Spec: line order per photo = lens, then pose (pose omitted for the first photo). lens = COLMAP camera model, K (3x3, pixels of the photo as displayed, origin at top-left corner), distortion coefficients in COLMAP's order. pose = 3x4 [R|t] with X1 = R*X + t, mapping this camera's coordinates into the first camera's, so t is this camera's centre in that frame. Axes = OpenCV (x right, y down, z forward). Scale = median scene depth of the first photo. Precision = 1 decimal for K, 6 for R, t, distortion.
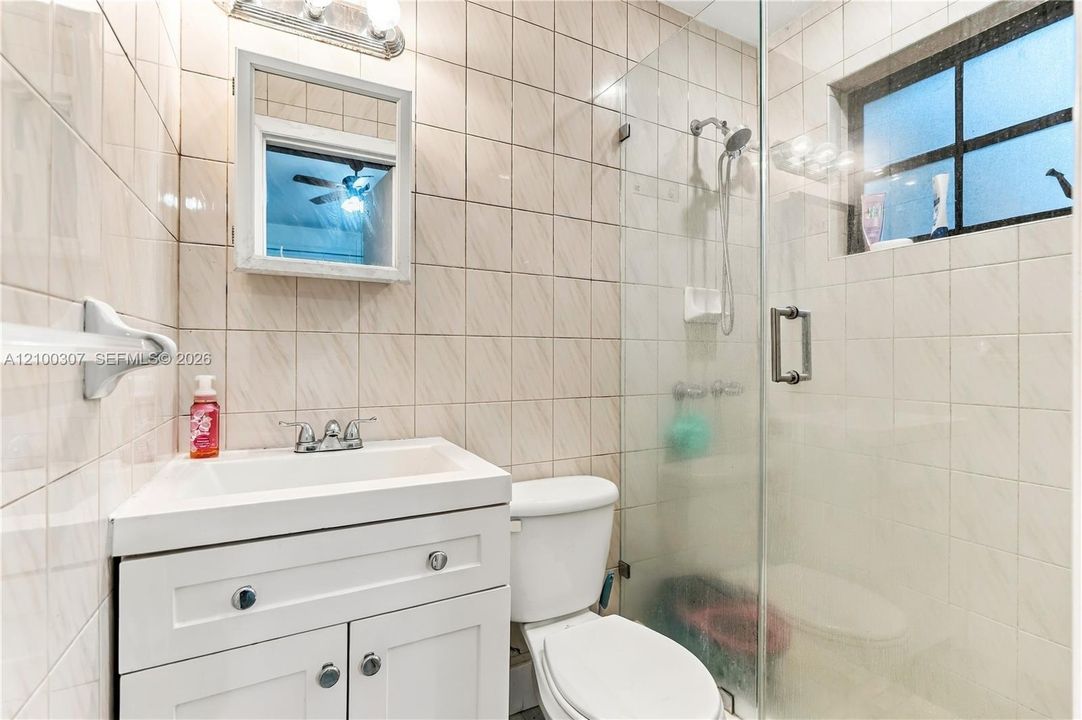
lens RADIAL K [[480.3, 0, 538.6], [0, 480.3, 351.2], [0, 0, 1]] dist [-0.001471, -0.000136]
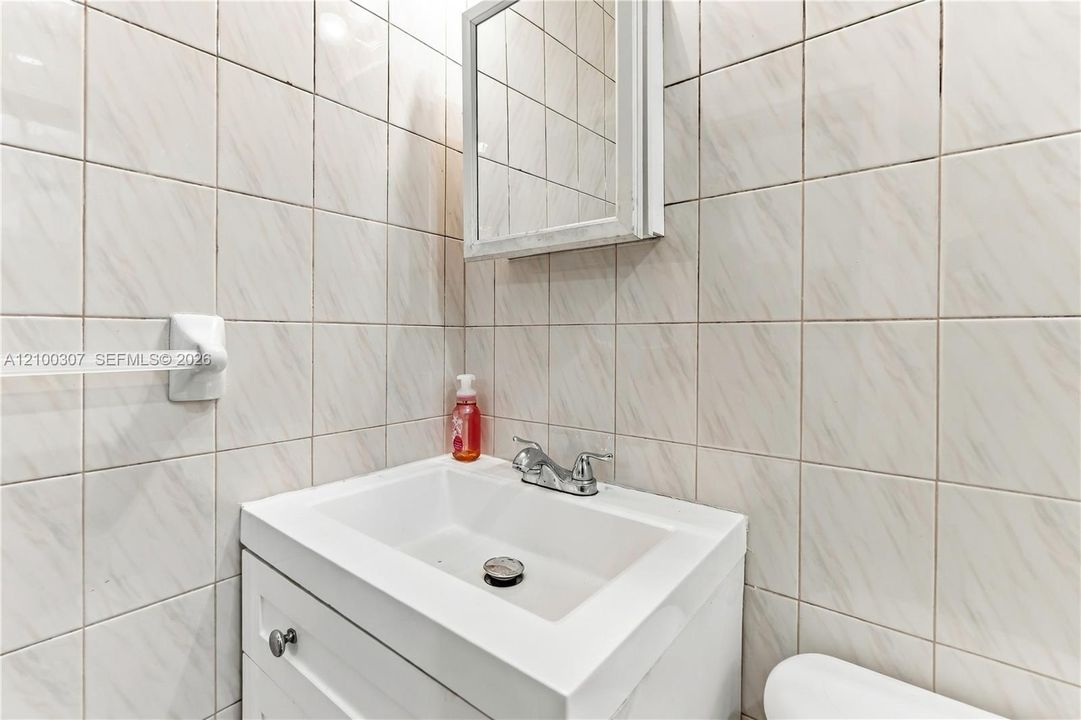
lens RADIAL K [[479.9, 0, 538.1], [0, 479.9, 351.2], [0, 0, 1]] dist [-0.001471, -0.000136]
pose [[0.399592, 0.025037, -0.916351, 0.225122], [0.008842, 0.999475, 0.031164, -0.023922], [0.916650, -0.020556, 0.399161, 0.690010]]
